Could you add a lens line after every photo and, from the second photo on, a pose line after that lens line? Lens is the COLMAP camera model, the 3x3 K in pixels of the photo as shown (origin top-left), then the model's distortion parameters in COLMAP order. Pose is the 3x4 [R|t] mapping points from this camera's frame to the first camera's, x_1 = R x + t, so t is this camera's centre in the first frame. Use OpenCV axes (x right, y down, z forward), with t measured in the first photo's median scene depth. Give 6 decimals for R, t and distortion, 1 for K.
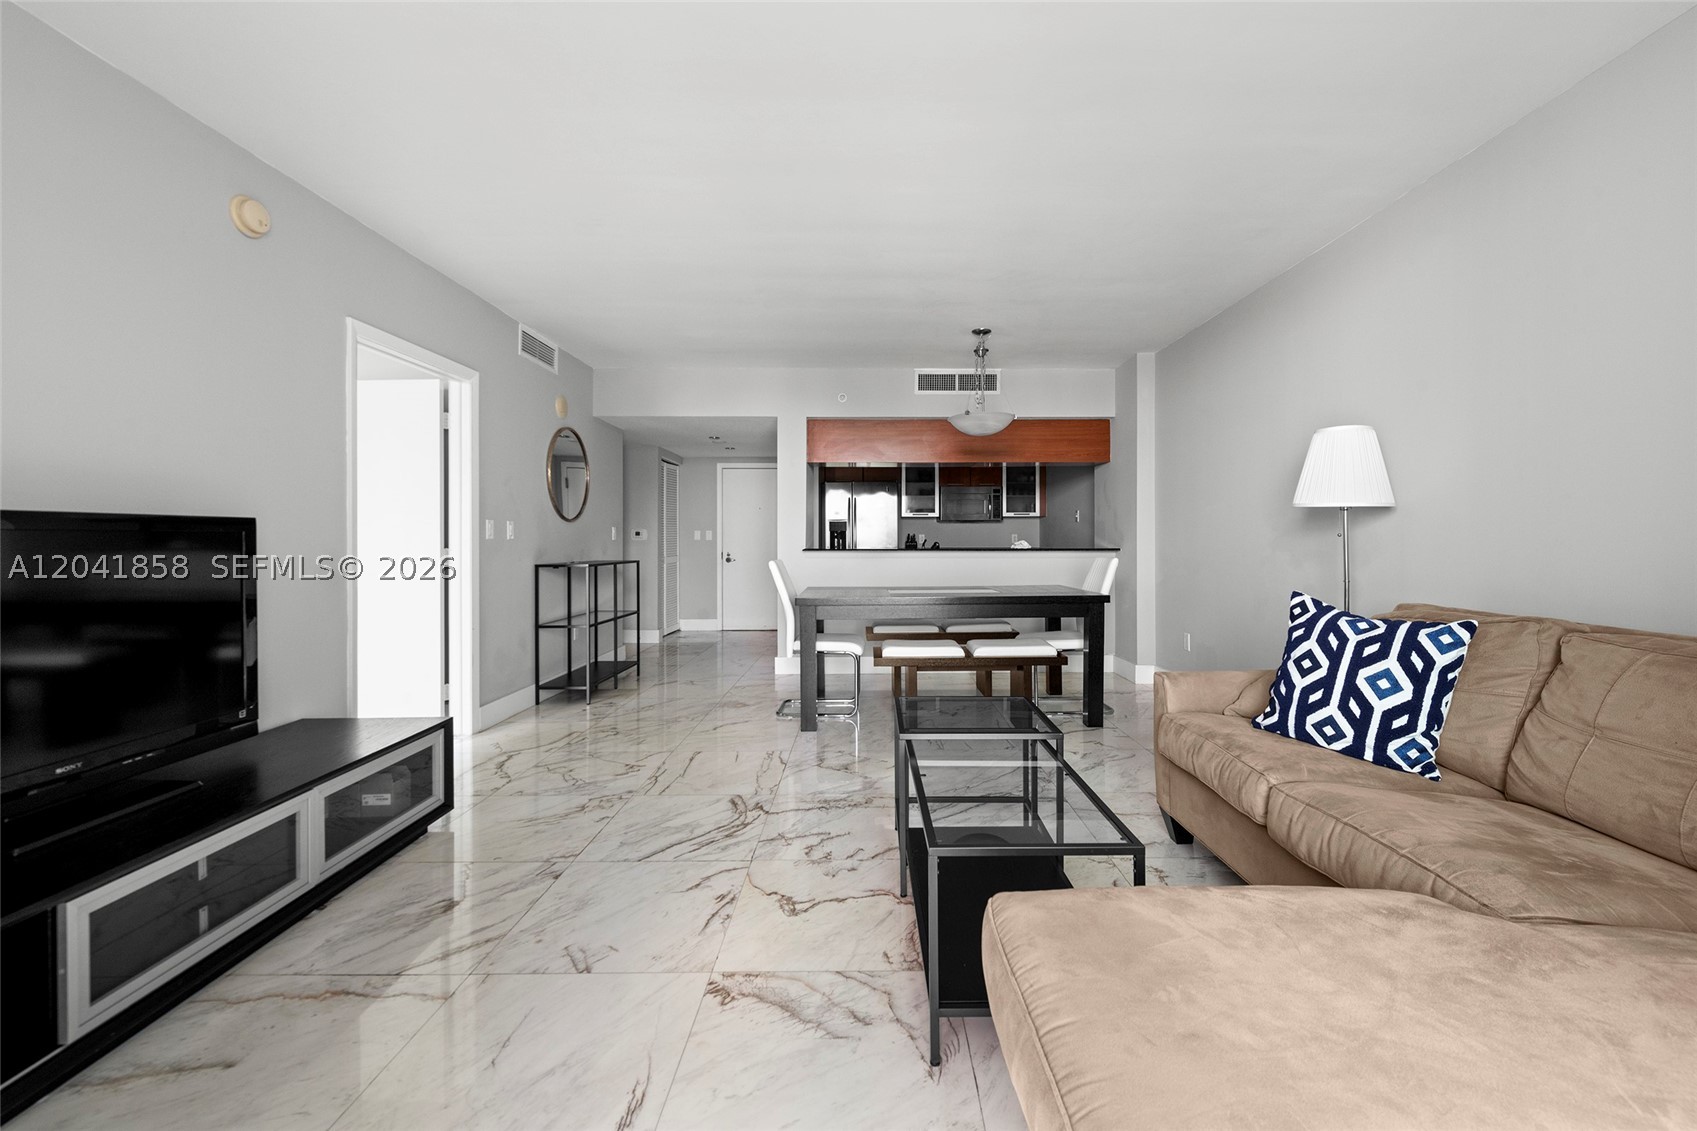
lens RADIAL K [[689.1, 0, 871.5], [0, 689.1, 541.5], [0, 0, 1]] dist [0.000541, -0.000289]
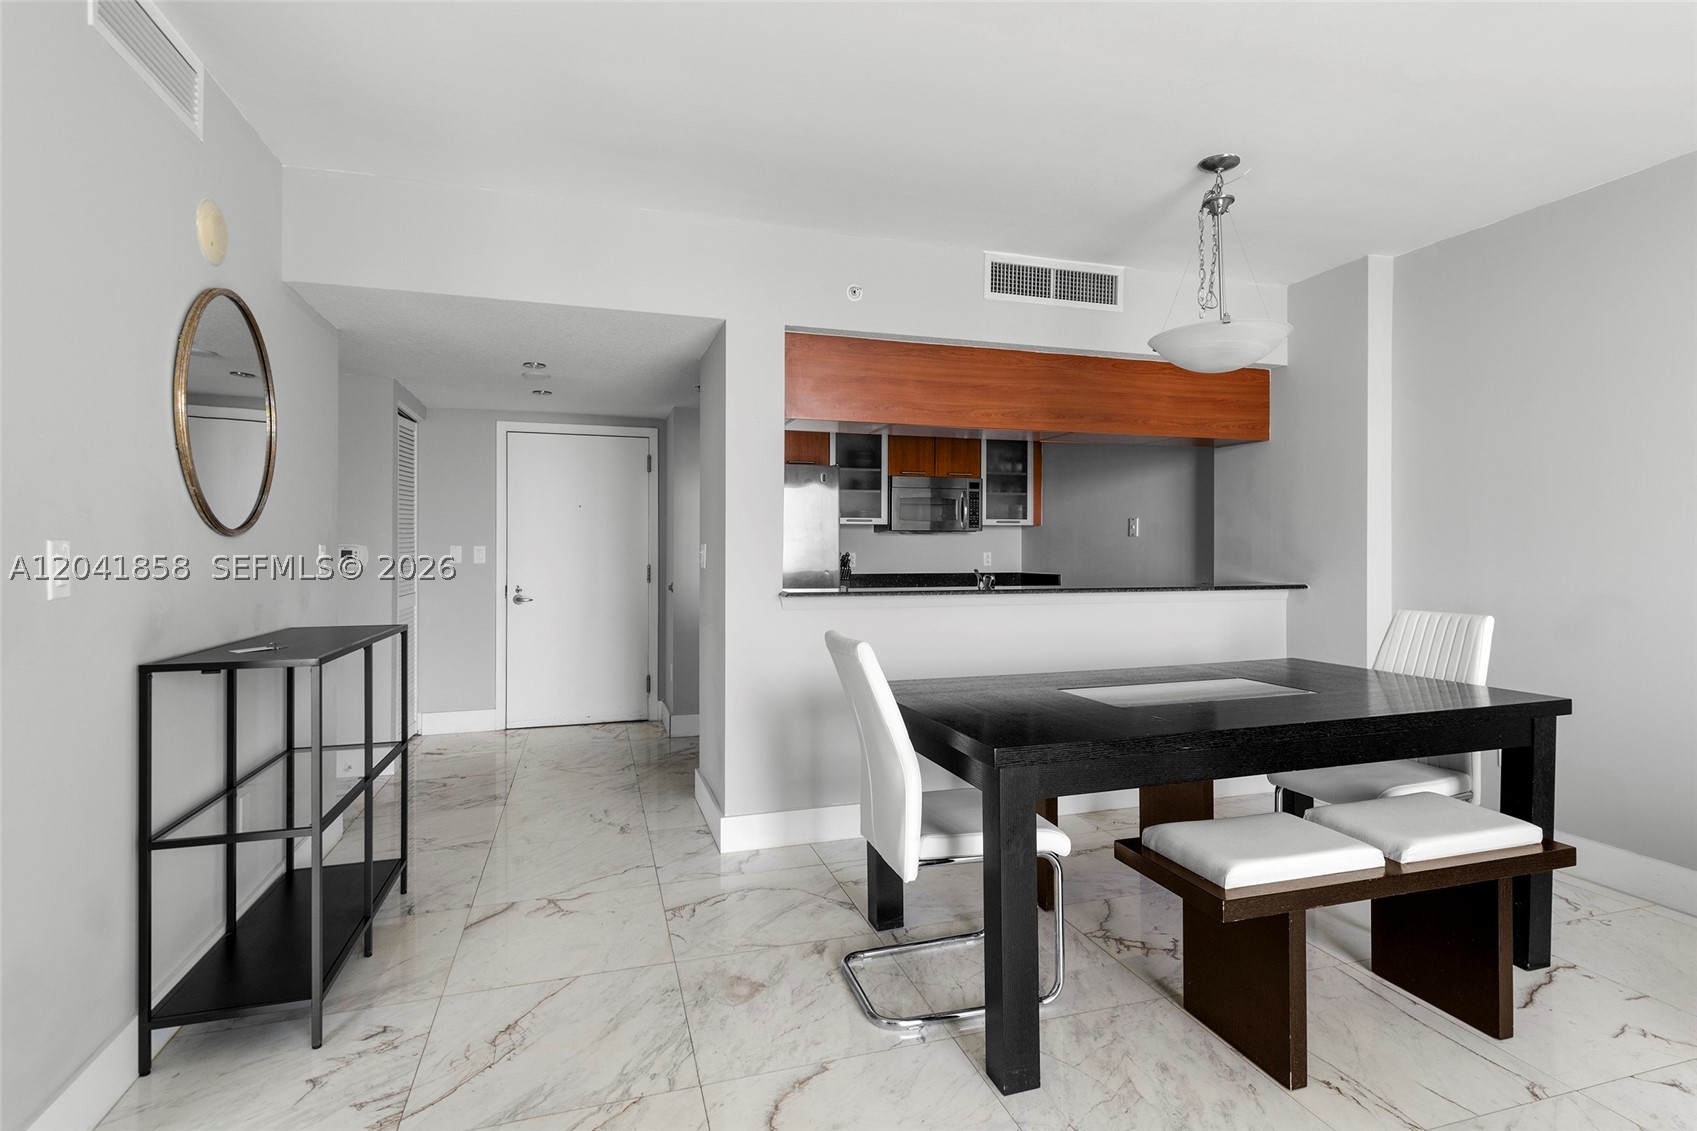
lens RADIAL K [[860.6, 0, 871.2], [0, 860.6, 549.2], [0, 0, 1]] dist [0.010213, -0.001505]
pose [[0.953223, 0.000249, 0.302268, -0.322267], [-0.000101, 1.000000, -0.000507, -0.028805], [-0.302268, 0.000453, 0.953223, 0.569695]]
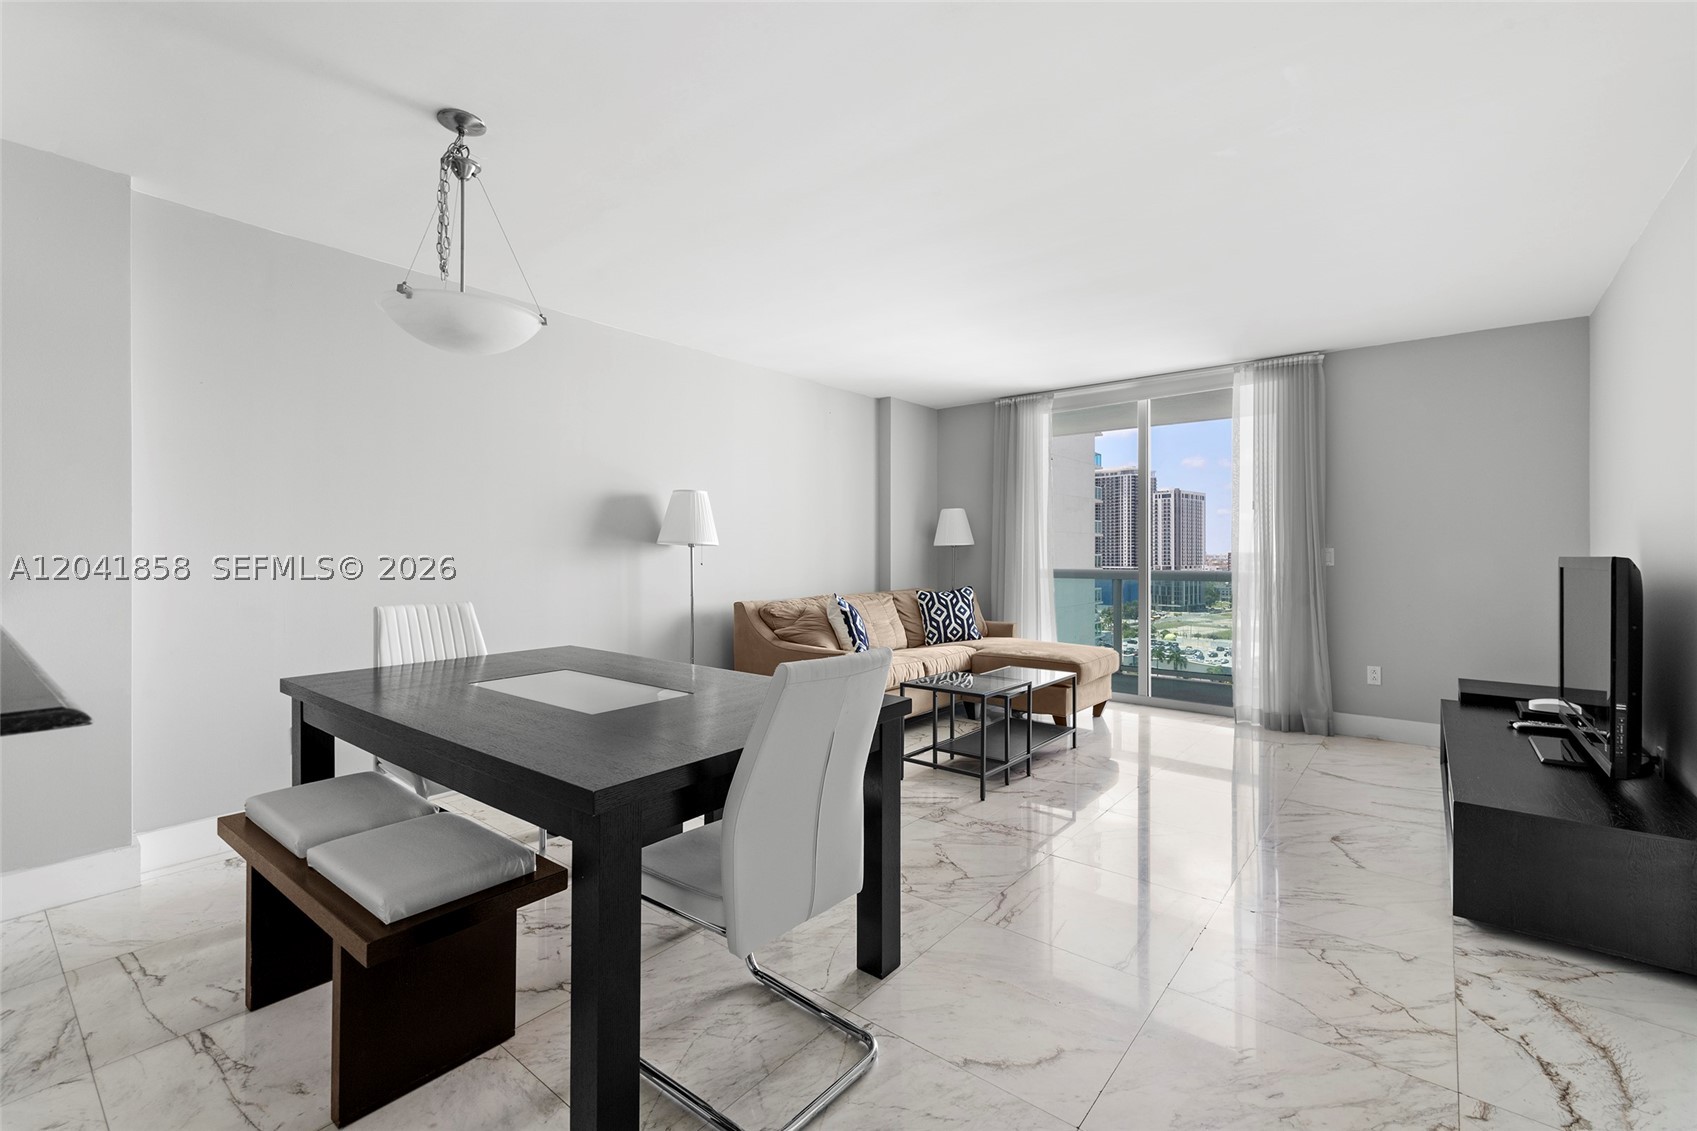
lens RADIAL K [[722.2, 0, 867.6], [0, 722.2, 550.8], [0, 0, 1]] dist [0.010088, -0.000570]
pose [[-0.778302, 0.001322, 0.627889, -0.420382], [0.001096, 0.999999, -0.000747, -0.025205], [-0.627889, 0.000107, -0.778303, 1.442035]]
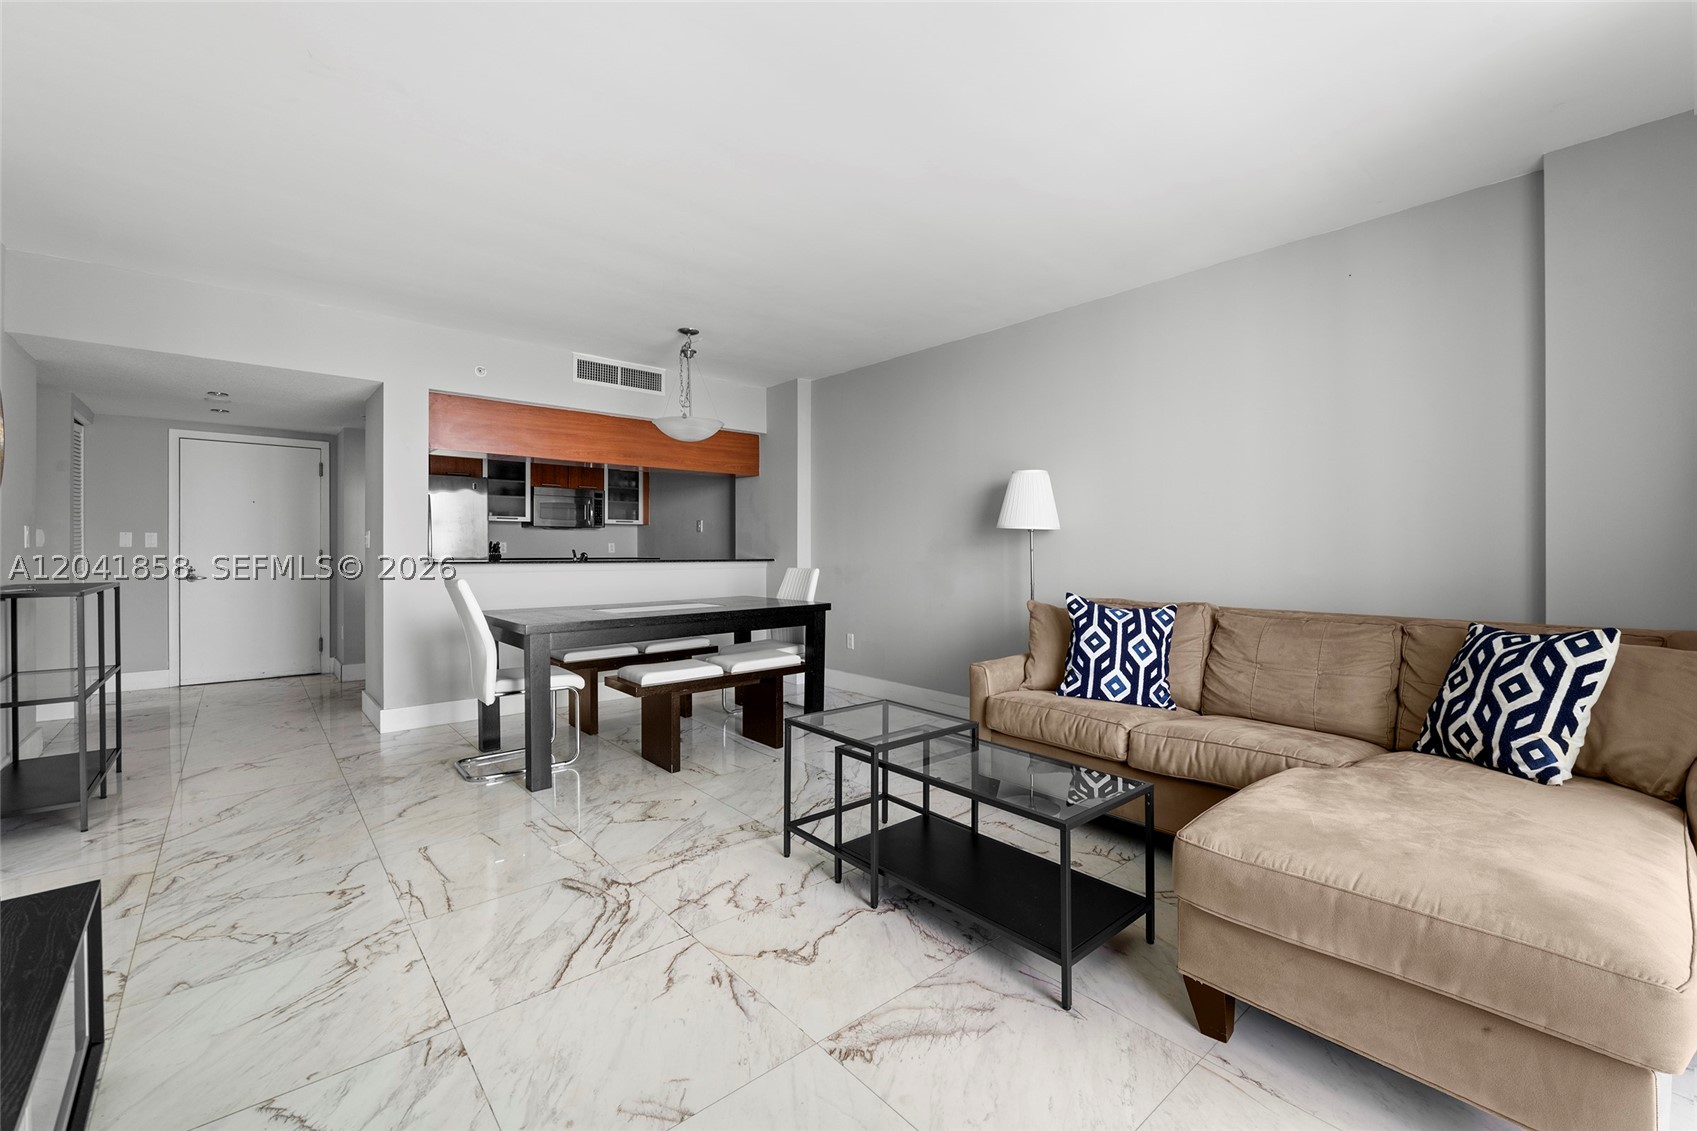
lens RADIAL K [[713.0, 0, 871.9], [0, 713.0, 547.6], [0, 0, 1]] dist [-0.010839, 0.000449]
pose [[0.753119, -0.003122, 0.657877, -0.352267], [0.001357, 0.999994, 0.003193, -0.012172], [-0.657883, -0.001512, 0.753119, 0.113879]]
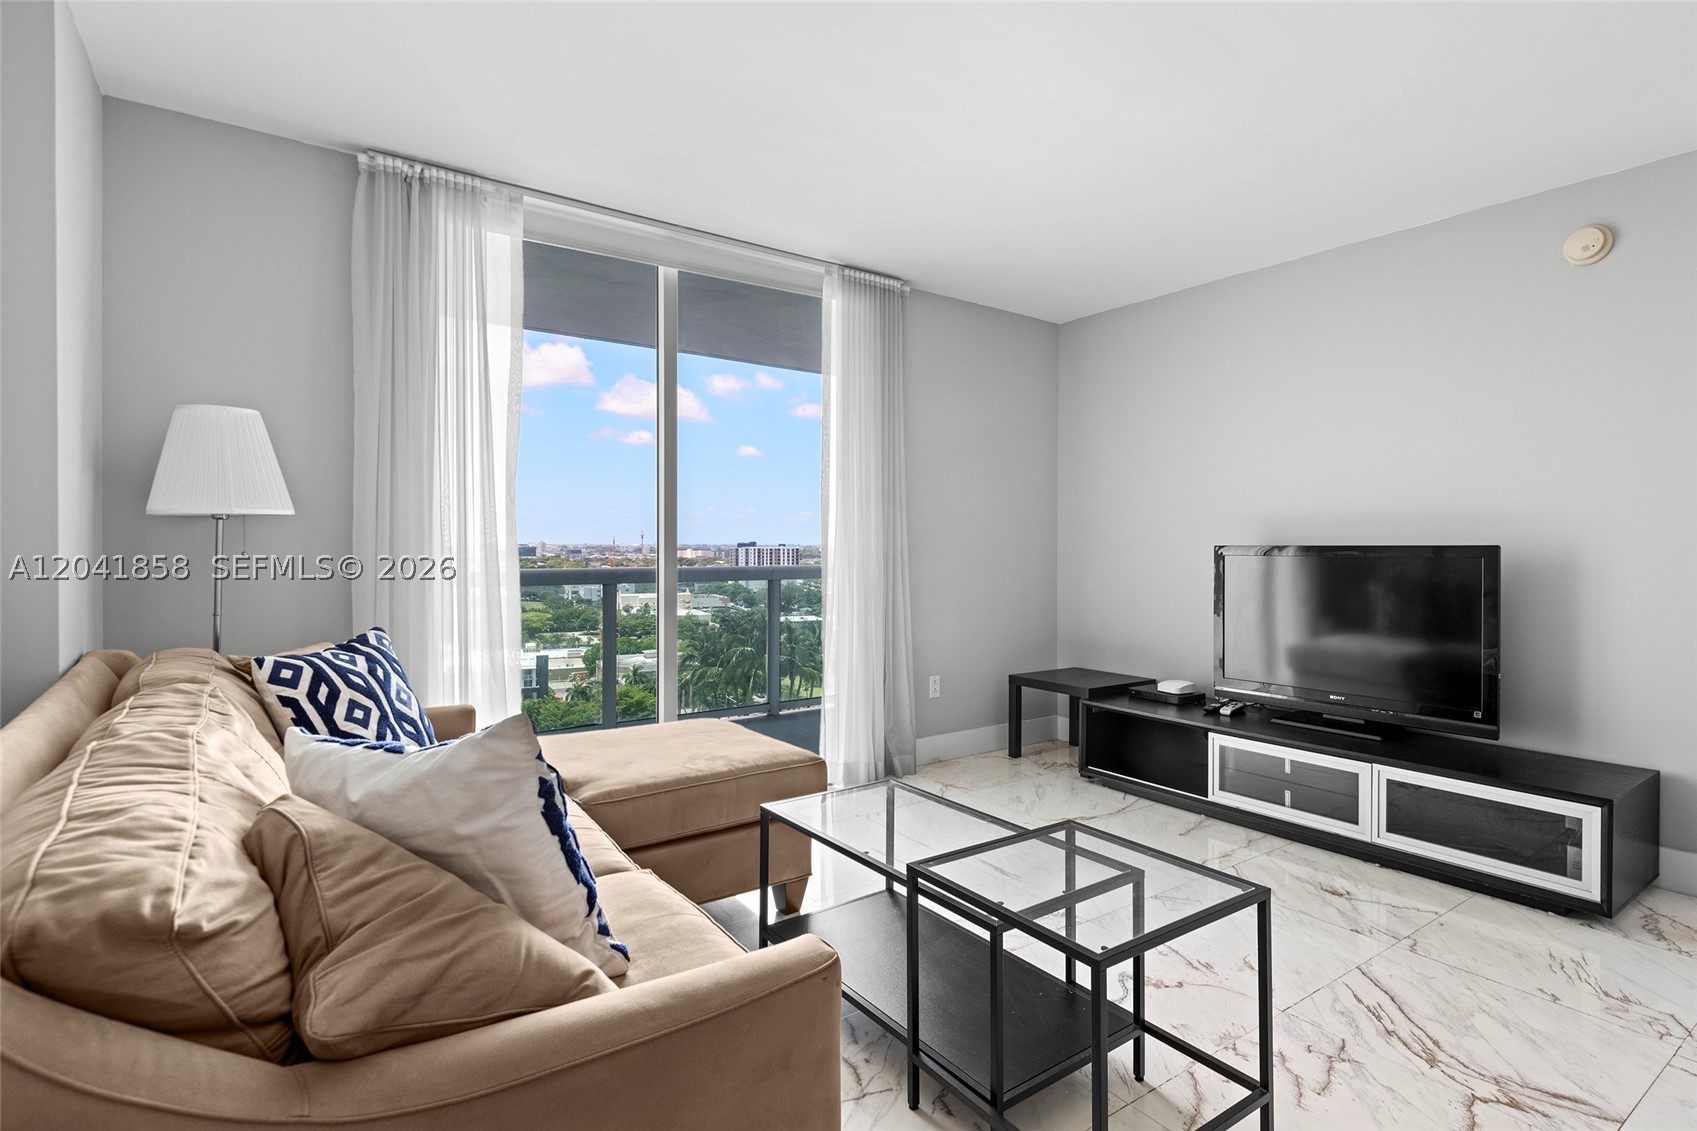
lens RADIAL K [[839.4, 0, 869.1], [0, 839.4, 553.9], [0, 0, 1]] dist [0.012909, -0.006555]
pose [[-0.813583, 0.003352, -0.581440, 0.424181], [-0.004801, 0.999911, 0.012482, -0.018865], [0.581430, 0.012947, -0.813494, 0.885770]]
